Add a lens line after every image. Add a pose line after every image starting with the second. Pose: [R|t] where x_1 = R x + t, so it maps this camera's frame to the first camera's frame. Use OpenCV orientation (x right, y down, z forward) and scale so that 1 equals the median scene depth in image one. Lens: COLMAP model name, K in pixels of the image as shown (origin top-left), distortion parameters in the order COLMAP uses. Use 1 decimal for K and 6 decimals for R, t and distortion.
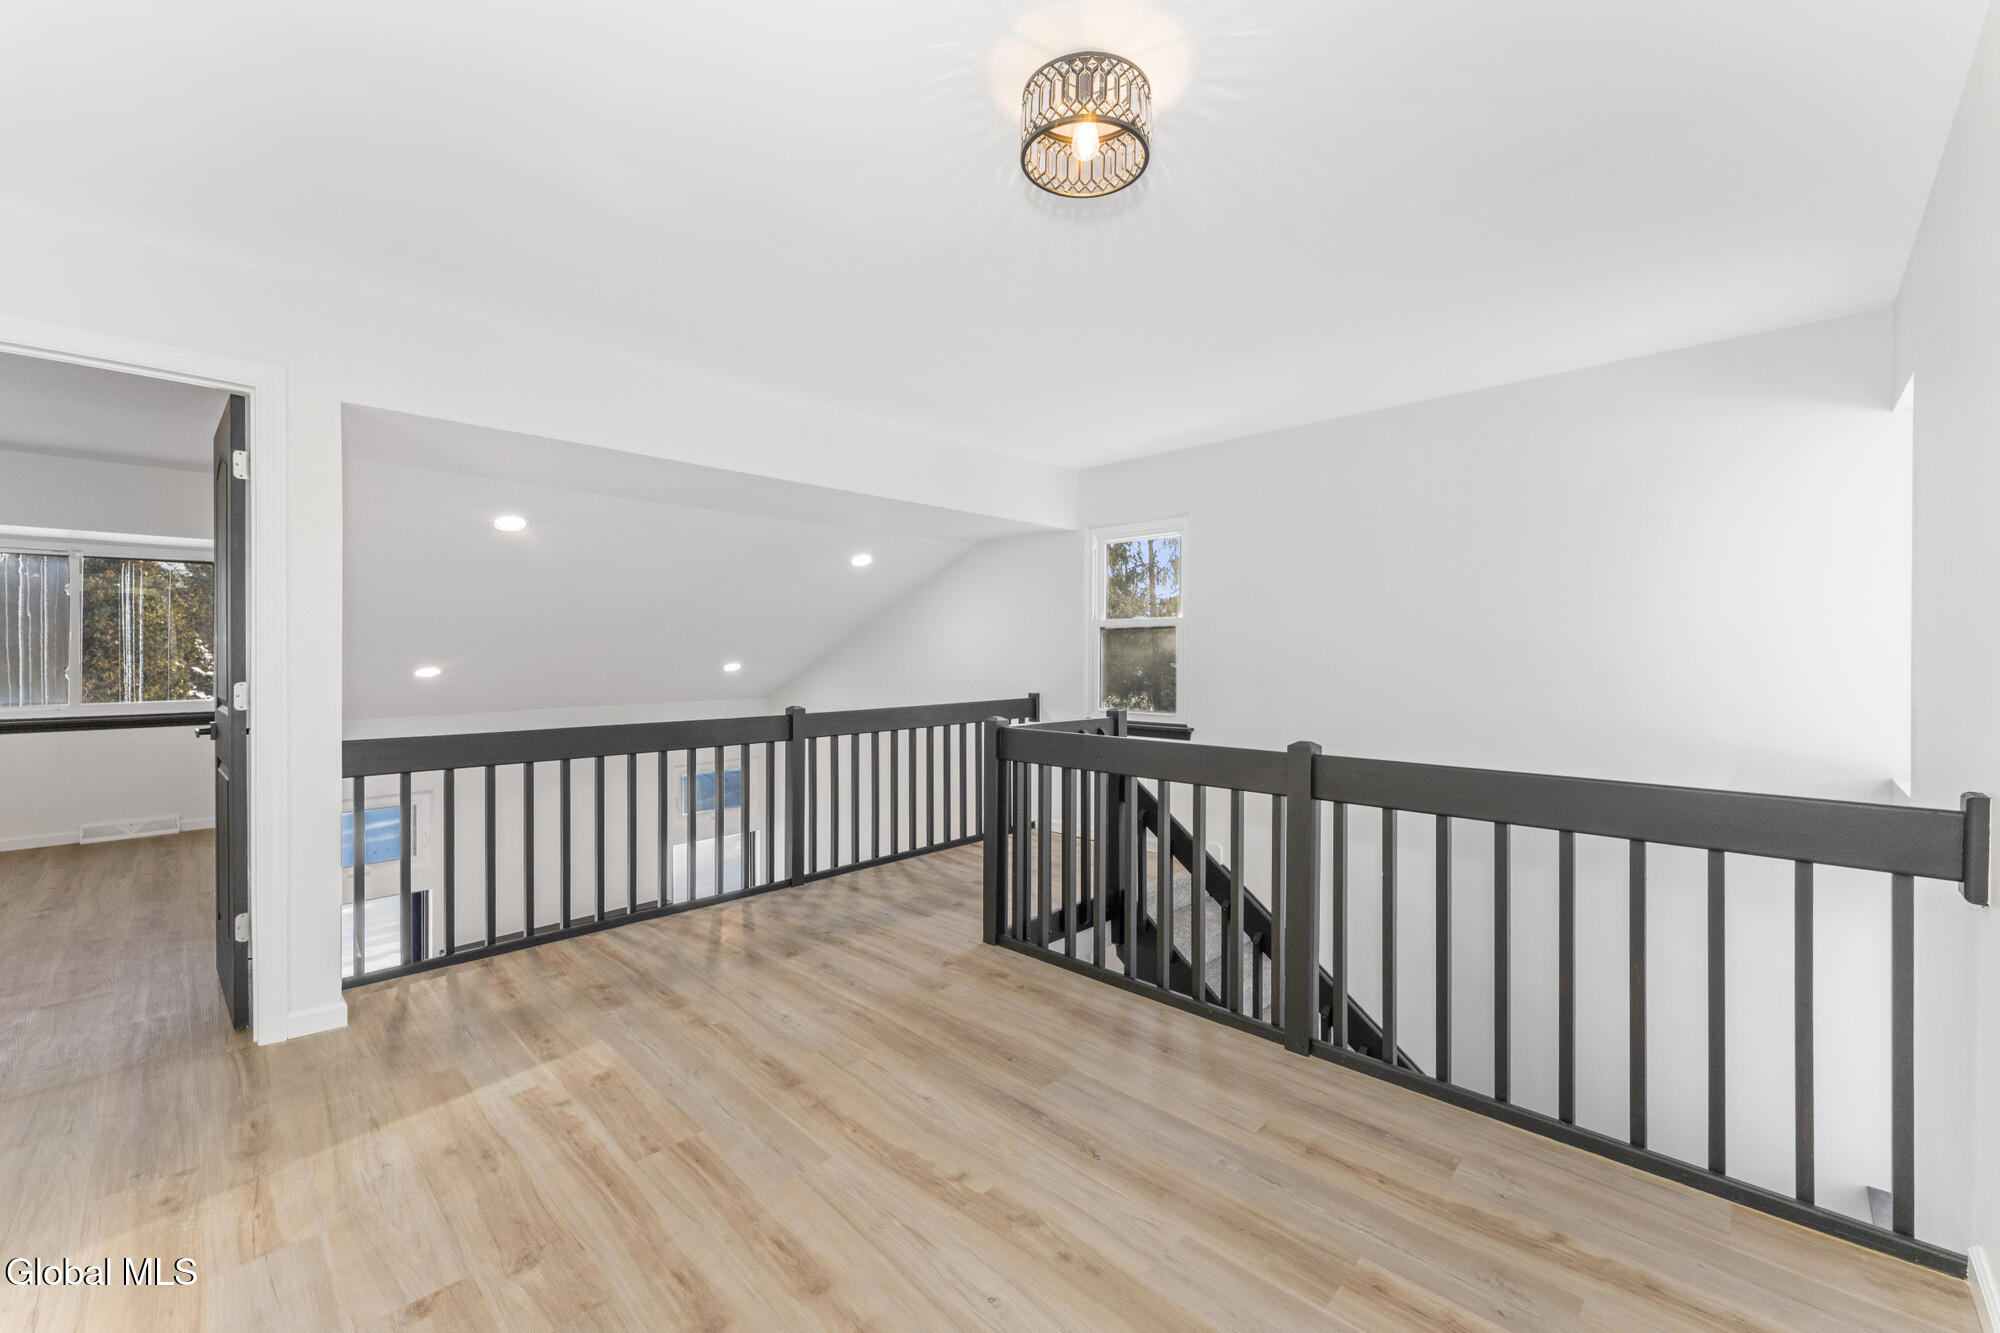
lens RADIAL K [[796.7, 0, 1000.6], [0, 796.7, 658.6], [0, 0, 1]] dist [0.000664, 0.000114]
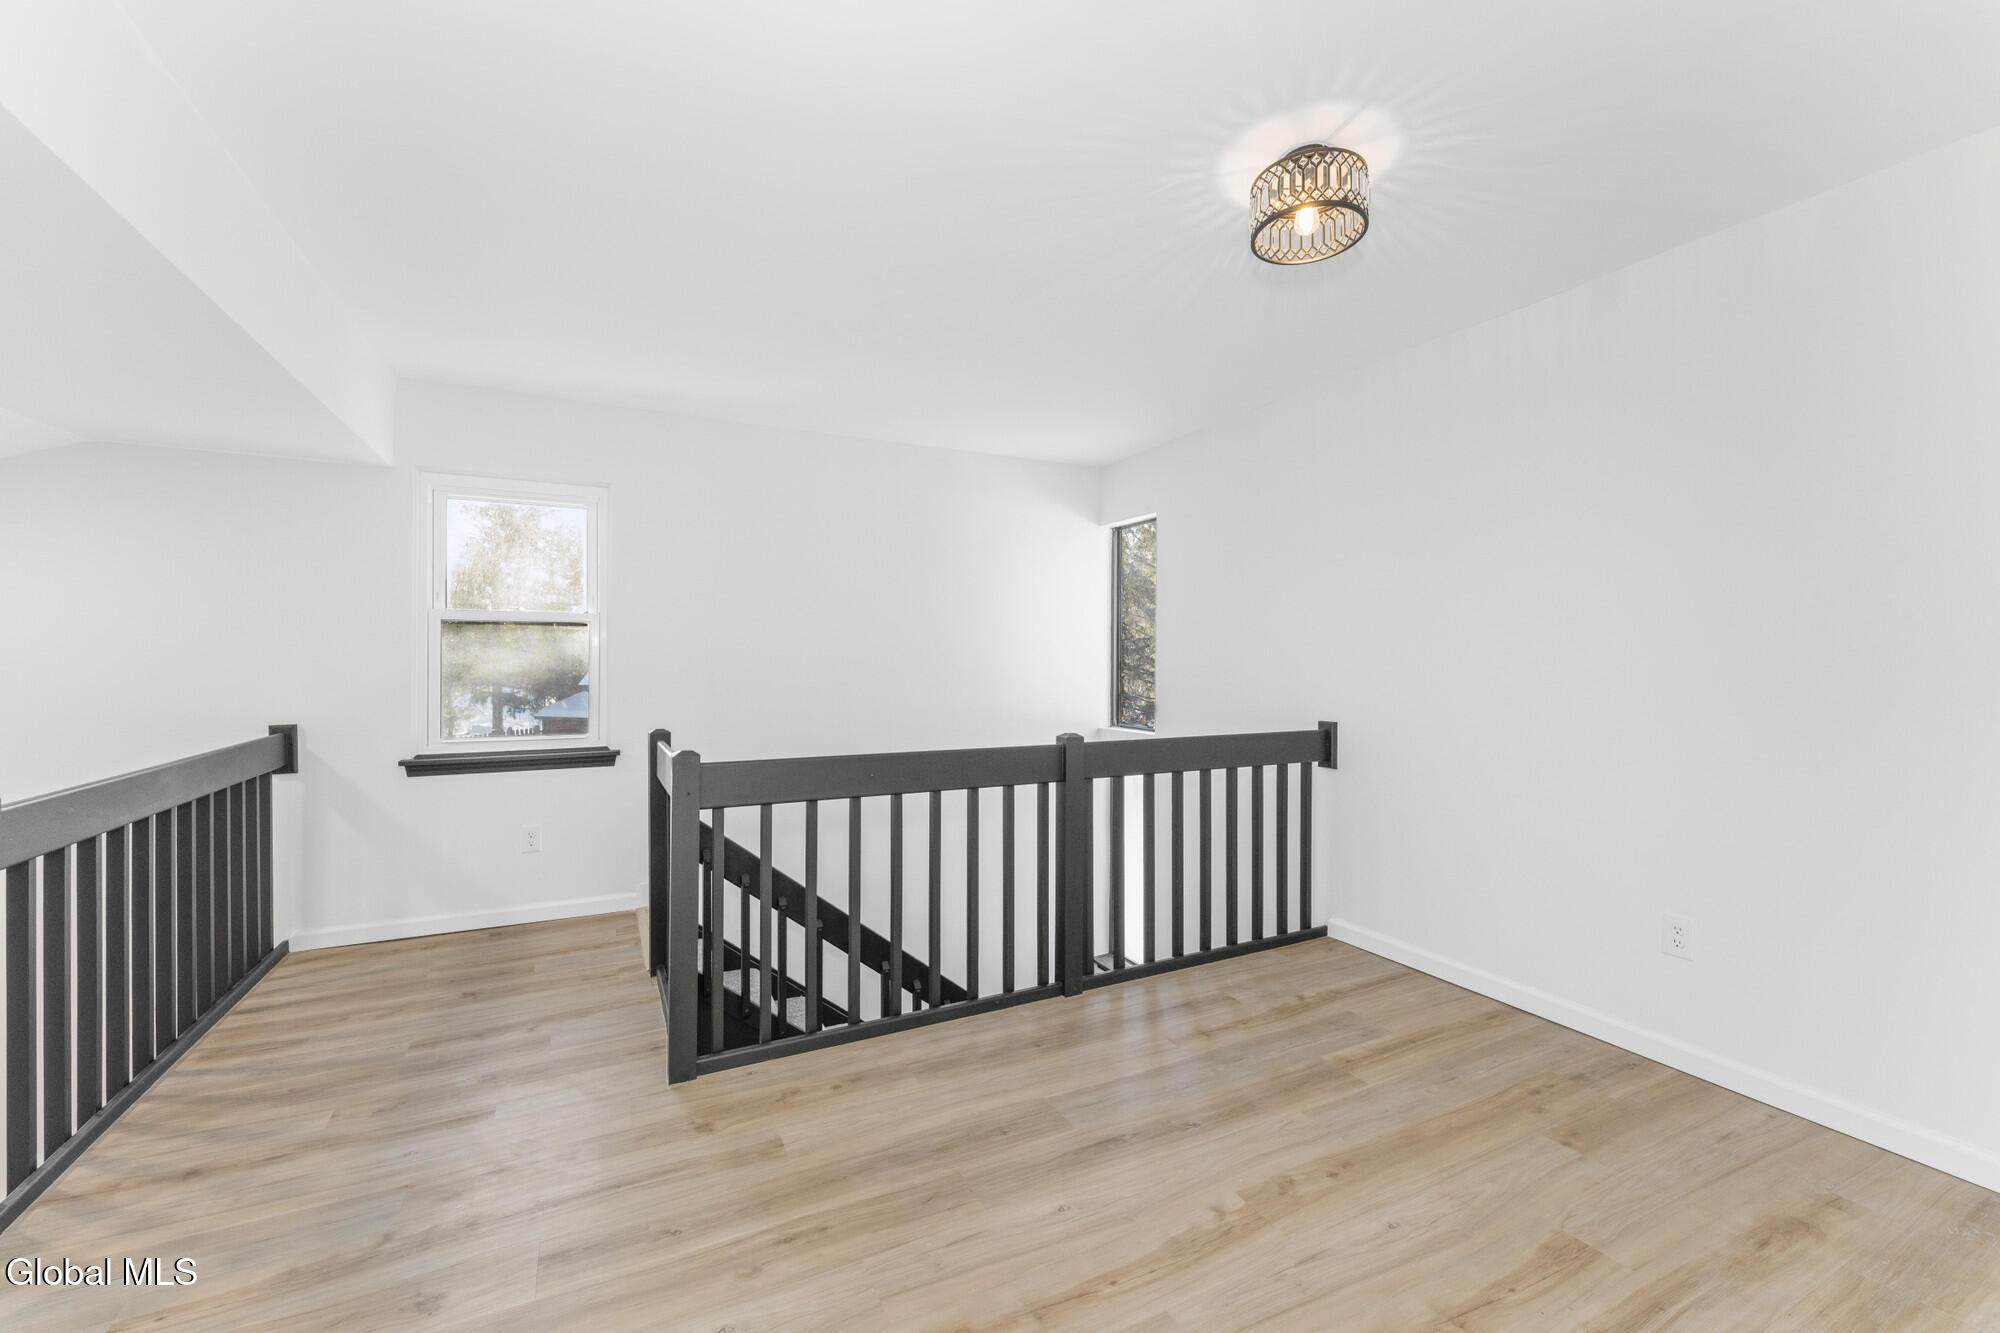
lens RADIAL K [[796.7, 0, 1000.6], [0, 796.7, 658.6], [0, 0, 1]] dist [0.000664, 0.000114]
pose [[0.337863, -0.002907, 0.941191, -0.737304], [0.002739, 0.999994, 0.002105, -0.011837], [-0.941191, 0.001867, 0.337869, 0.654303]]
